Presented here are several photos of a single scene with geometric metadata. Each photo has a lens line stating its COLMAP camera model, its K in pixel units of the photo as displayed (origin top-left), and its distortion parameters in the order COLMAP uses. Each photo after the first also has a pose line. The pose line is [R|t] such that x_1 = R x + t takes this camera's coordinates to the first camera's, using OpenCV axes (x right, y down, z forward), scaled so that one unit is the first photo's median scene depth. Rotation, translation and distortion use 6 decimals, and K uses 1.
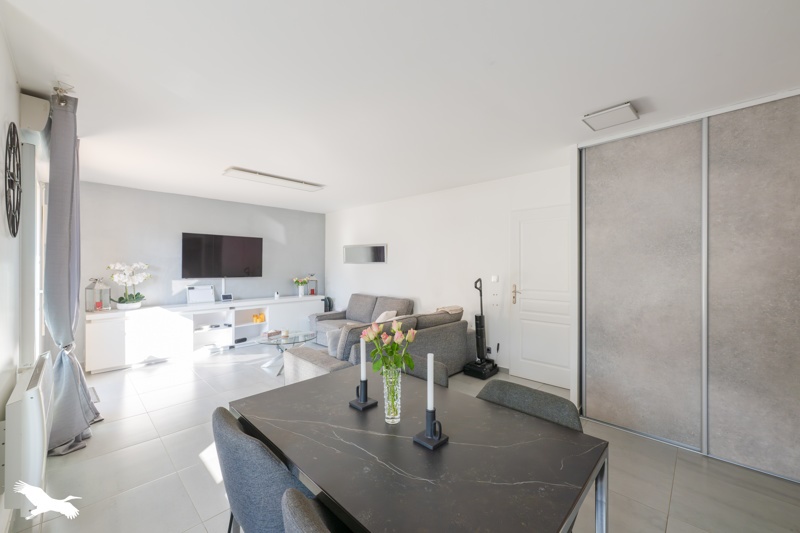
lens RADIAL K [[318.5, 0, 400.0], [0, 318.5, 266.5], [0, 0, 1]] dist [-0.000524, -0.000098]
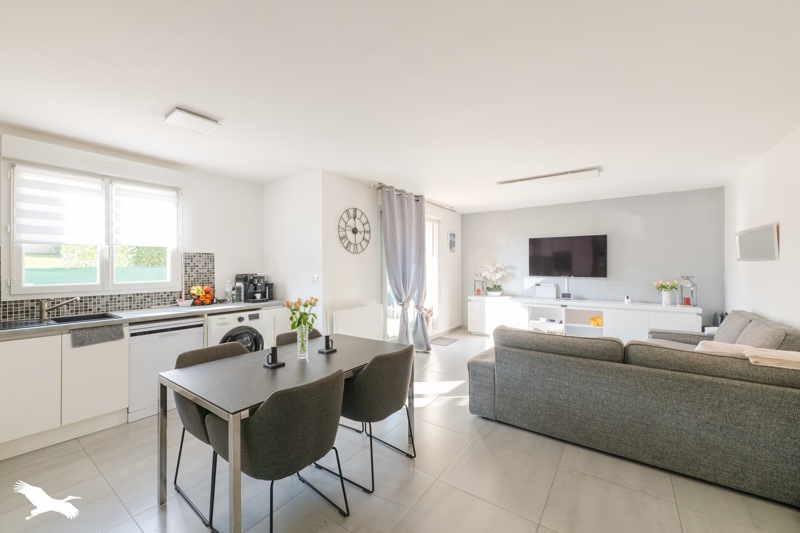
lens RADIAL K [[318.5, 0, 400.0], [0, 318.5, 266.5], [0, 0, 1]] dist [-0.000524, -0.000098]
pose [[0.148256, -0.001495, -0.988948, 0.457244], [0.000252, 0.999999, -0.001474, 0.002792], [0.988949, -0.000031, 0.148256, 0.340664]]
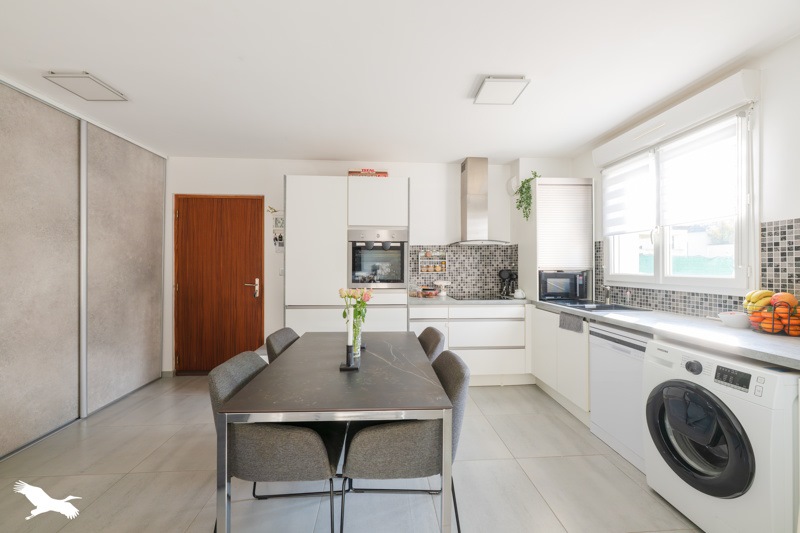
lens RADIAL K [[318.5, 0, 400.0], [0, 318.5, 266.5], [0, 0, 1]] dist [-0.000524, -0.000098]
pose [[-0.748850, -0.005236, 0.662719, -0.300252], [-0.002772, 0.999985, 0.004769, 0.020375], [-0.662734, 0.001734, -0.748853, 0.521363]]
